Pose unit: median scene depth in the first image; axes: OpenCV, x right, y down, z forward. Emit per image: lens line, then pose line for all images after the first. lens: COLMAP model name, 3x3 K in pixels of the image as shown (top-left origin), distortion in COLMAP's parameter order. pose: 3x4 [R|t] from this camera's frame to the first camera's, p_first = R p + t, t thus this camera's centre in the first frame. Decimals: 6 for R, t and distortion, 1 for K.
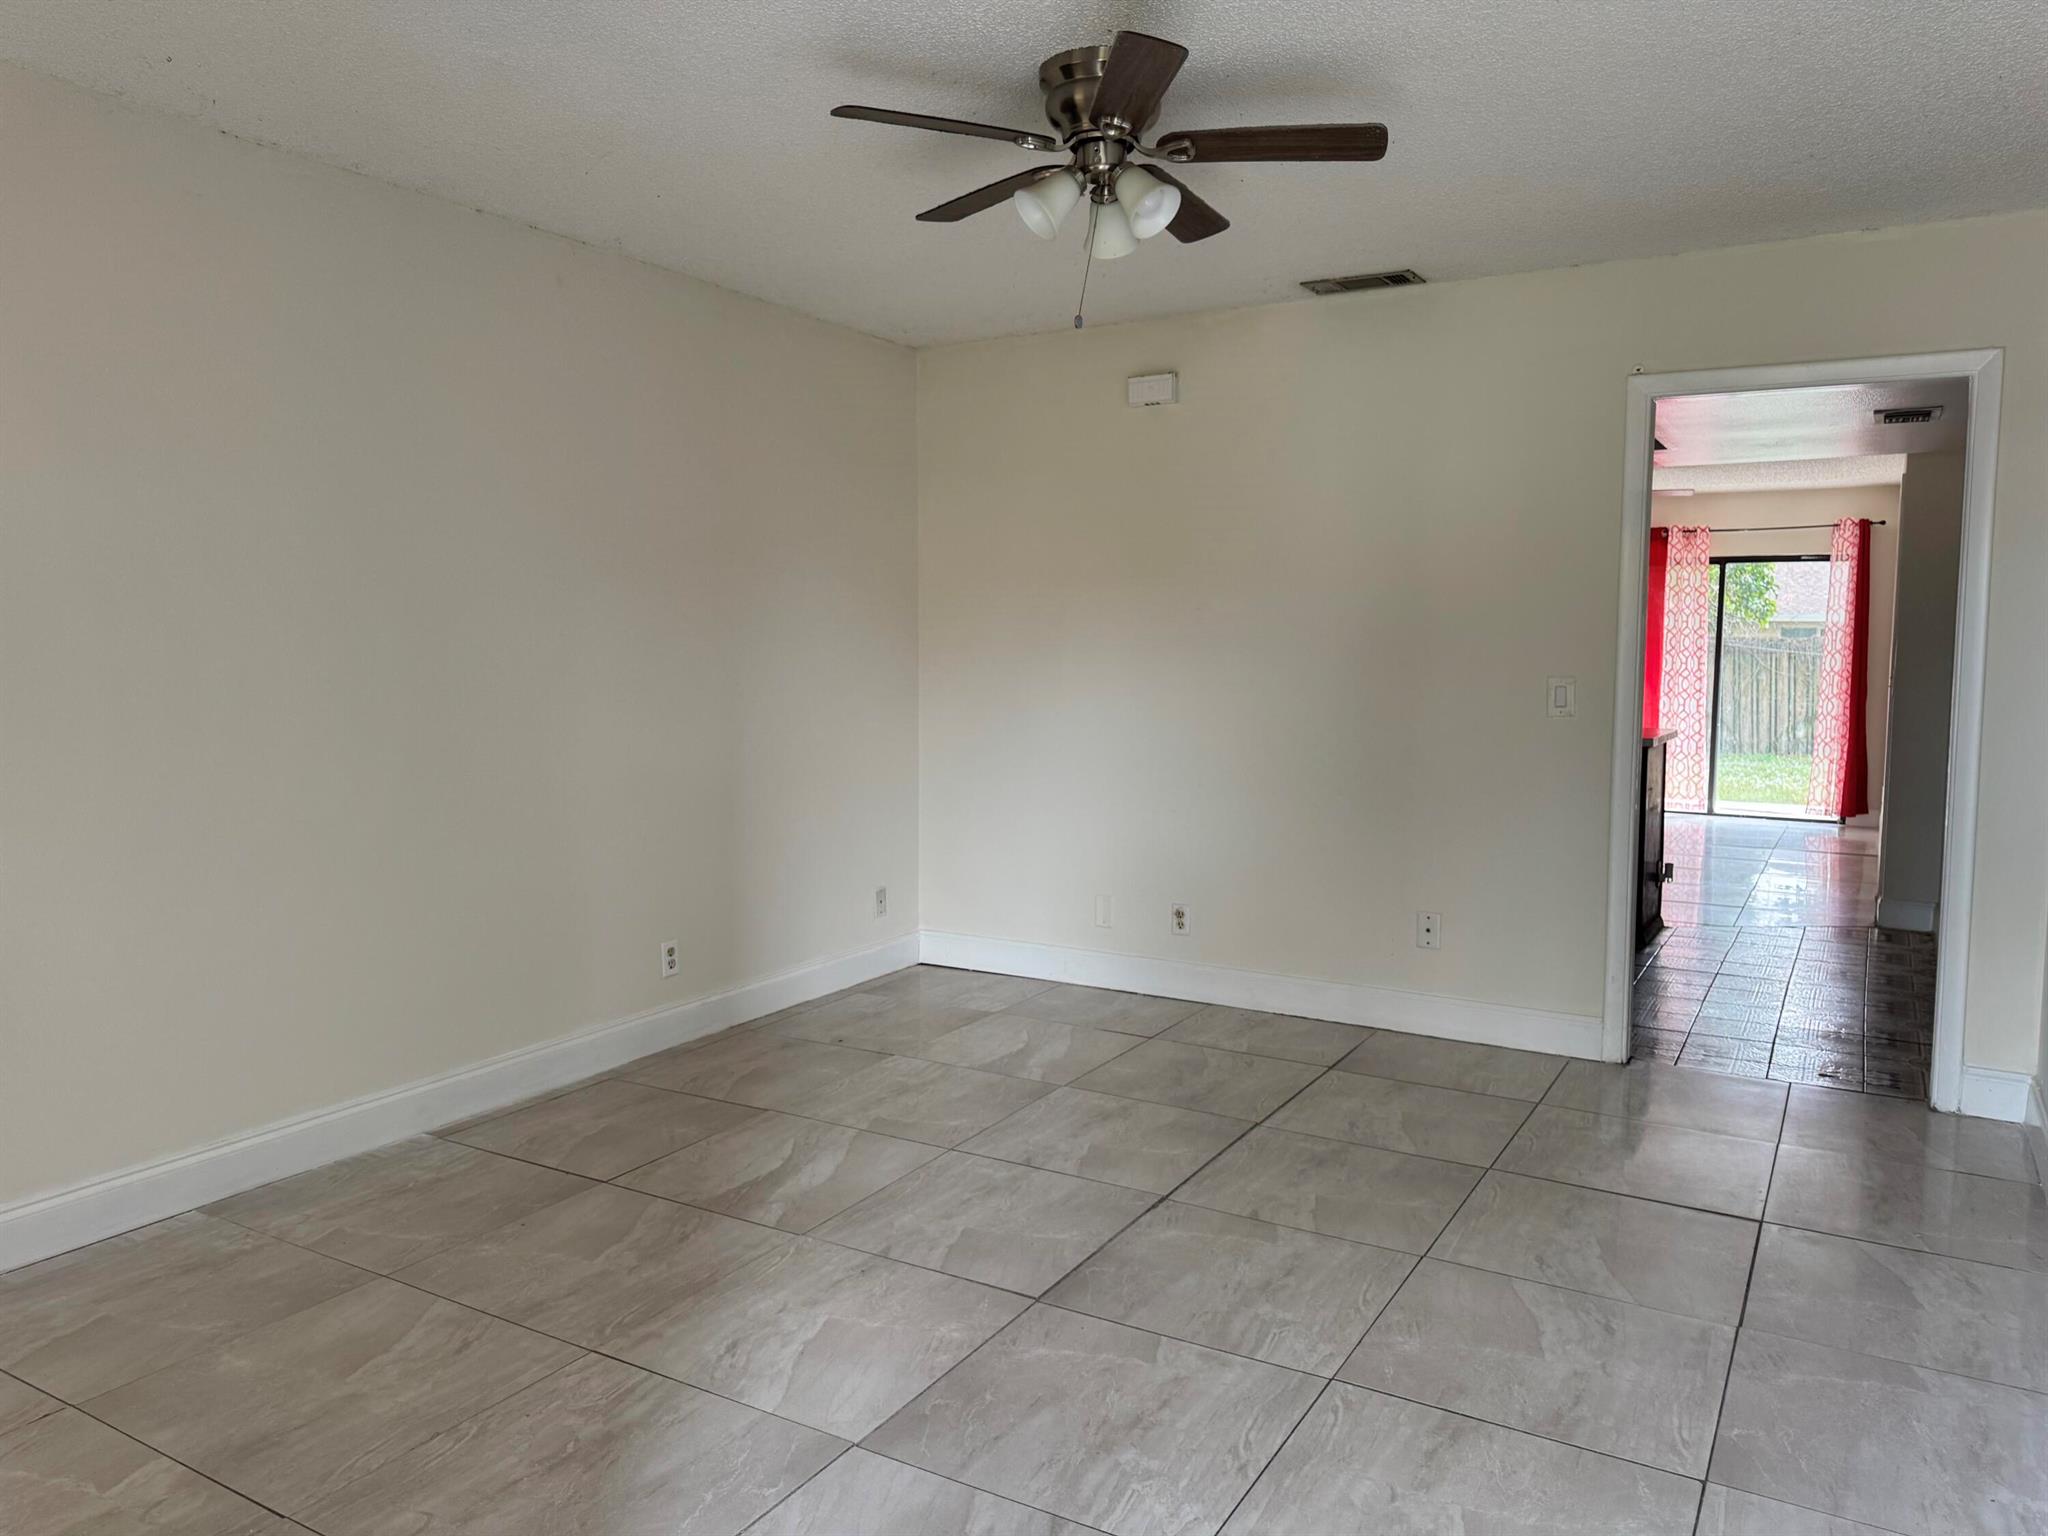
lens RADIAL K [[1460.9, 0, 1021.0], [0, 1460.9, 758.5], [0, 0, 1]] dist [0.049459, -0.052927]
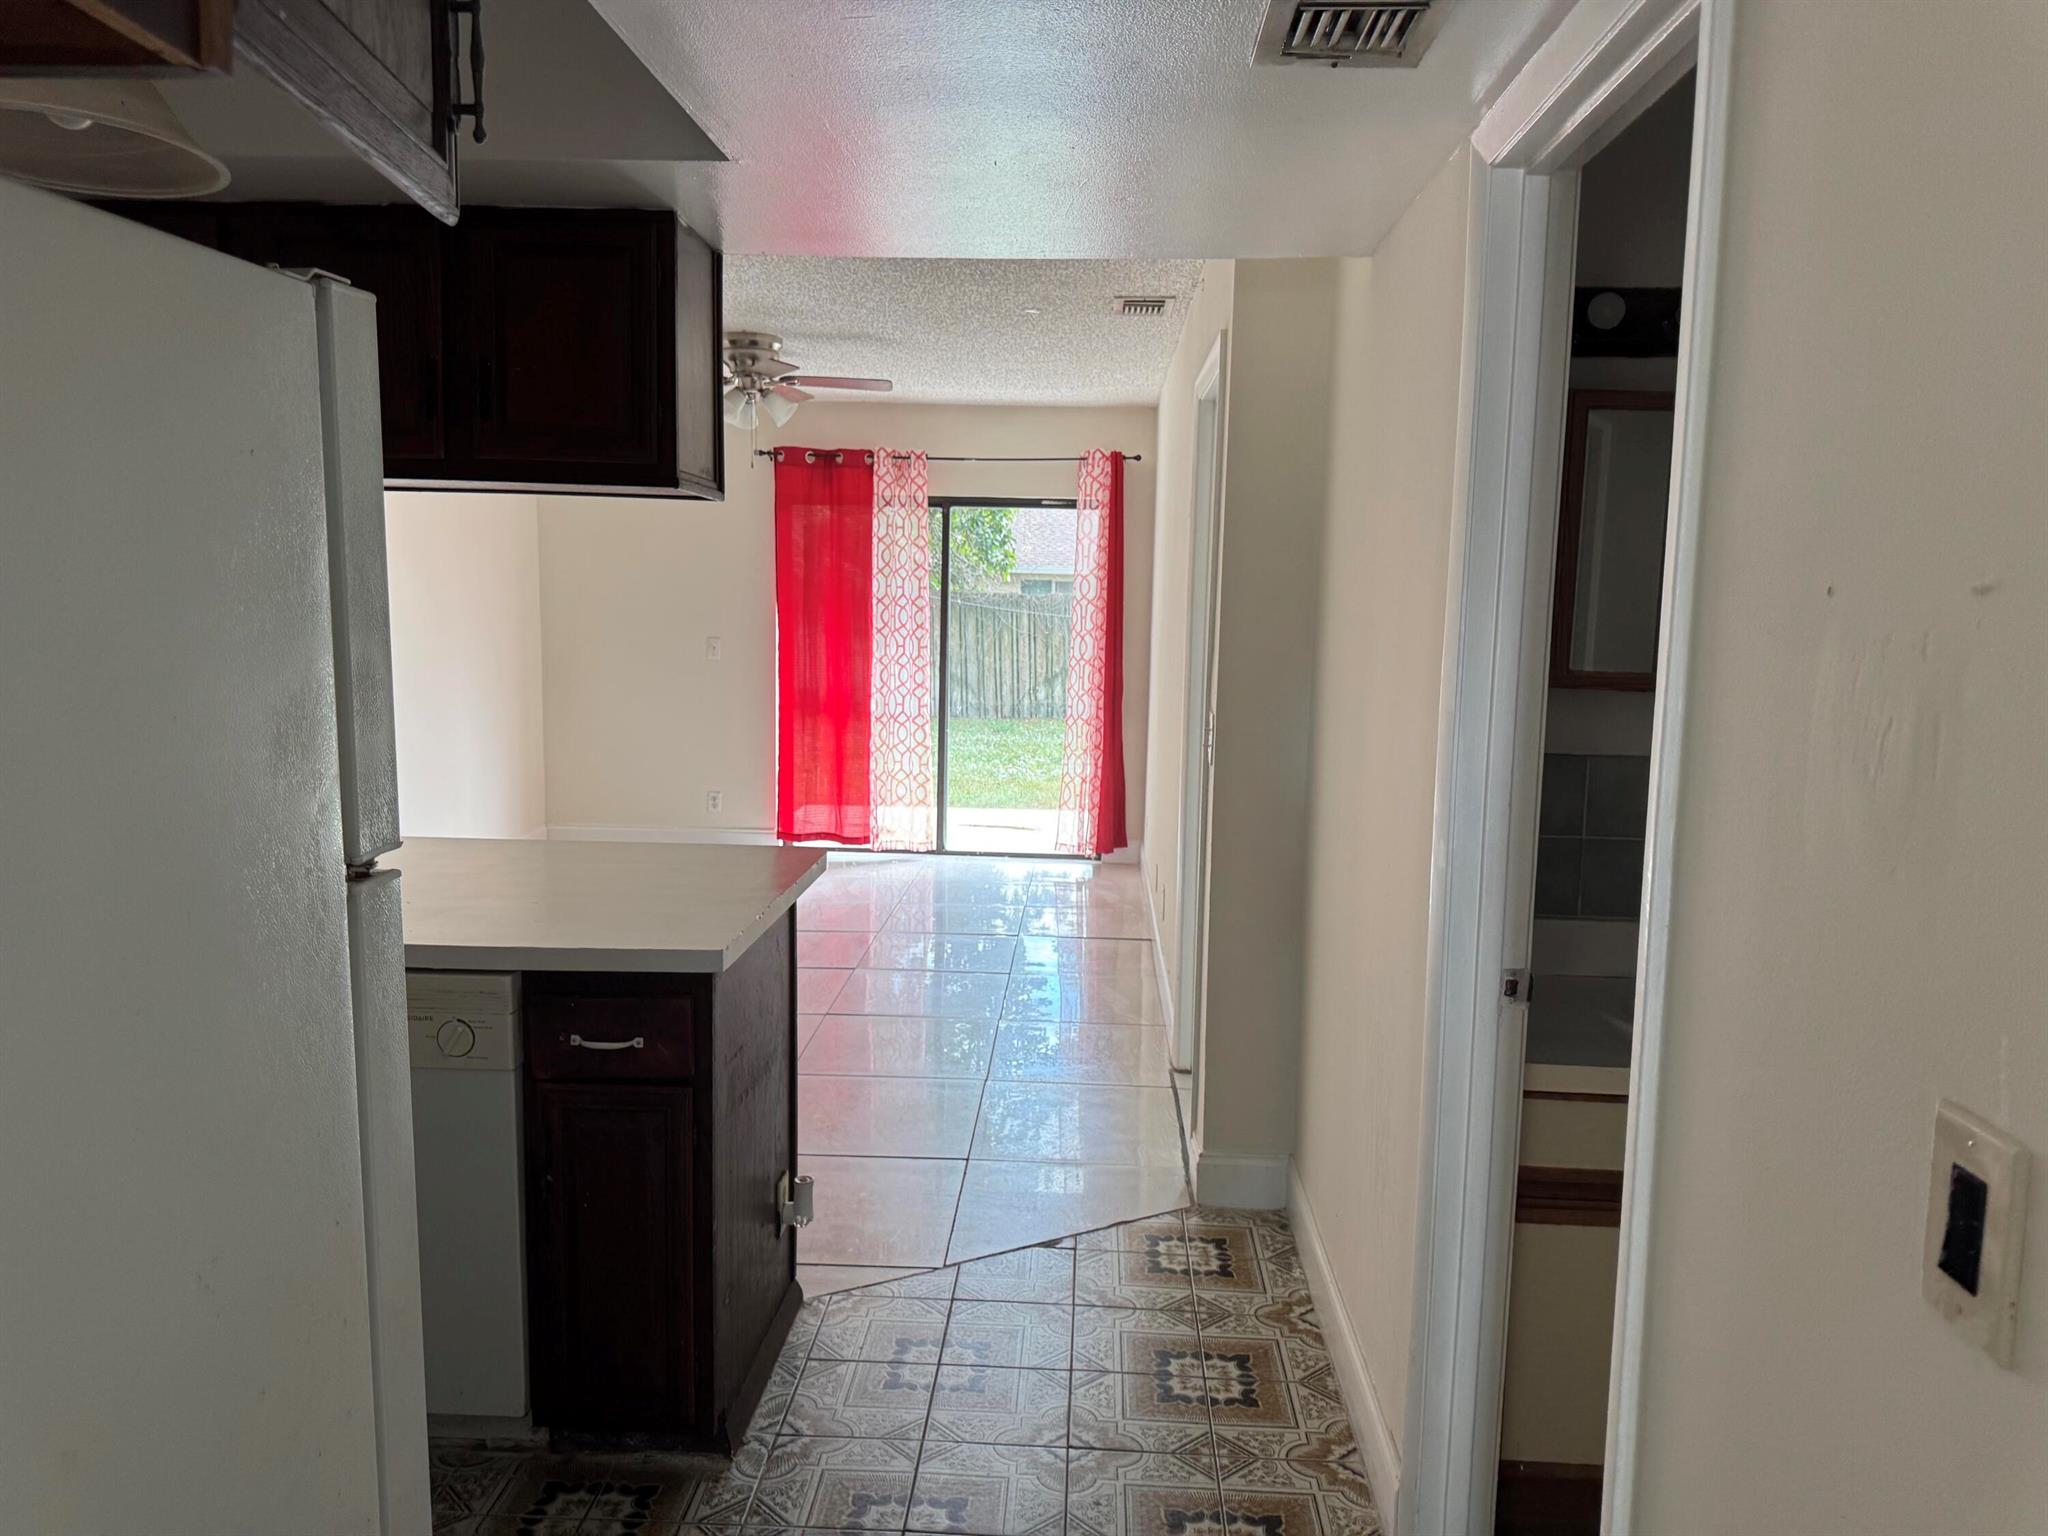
lens RADIAL K [[1460.9, 0, 1021.0], [0, 1460.9, 772.2], [0, 0, 1]] dist [0.049459, -0.052927]
pose [[0.889548, -0.046276, 0.454492, 0.180934], [0.022898, 0.998122, 0.056812, -0.043366], [-0.456267, -0.040130, 0.888937, 0.349127]]
